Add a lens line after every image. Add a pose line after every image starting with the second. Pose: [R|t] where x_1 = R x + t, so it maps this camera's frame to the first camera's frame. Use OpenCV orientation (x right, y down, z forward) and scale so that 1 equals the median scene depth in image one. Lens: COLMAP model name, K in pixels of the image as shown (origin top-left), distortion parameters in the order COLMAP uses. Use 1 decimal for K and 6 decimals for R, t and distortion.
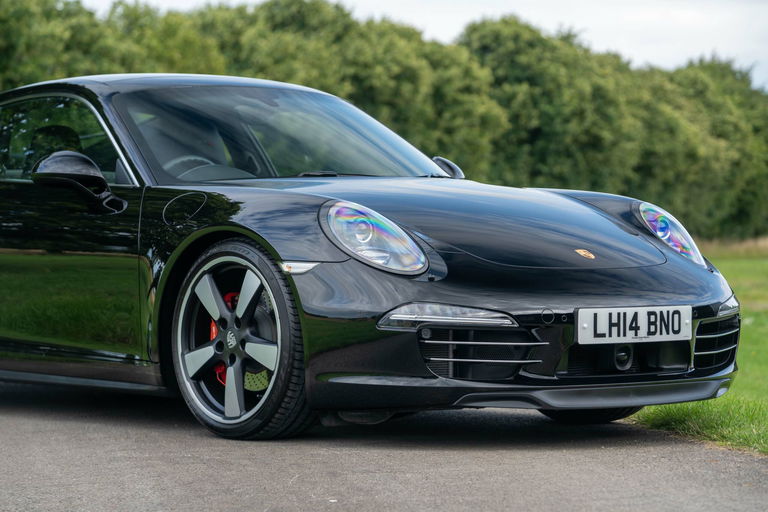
lens RADIAL K [[2795.9, 0, 382.7], [0, 2795.9, 257.1], [0, 0, 1]] dist [0.238638, 0.000000]
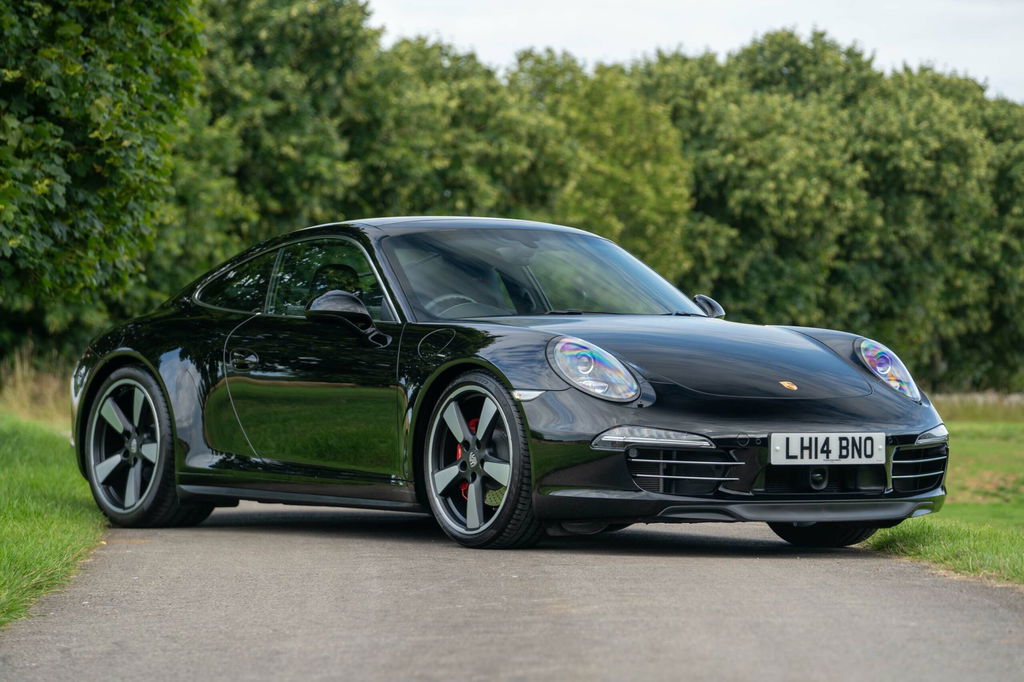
lens RADIAL K [[4499.3, 0, 513.4], [0, 4499.3, 342.1], [0, 0, 1]] dist [1.301287, 0.000000]
pose [[0.993971, 0.004807, -0.109535, 0.152979], [-0.006791, 0.999820, -0.017740, 0.013606], [0.109430, 0.018377, 0.993825, -0.763993]]
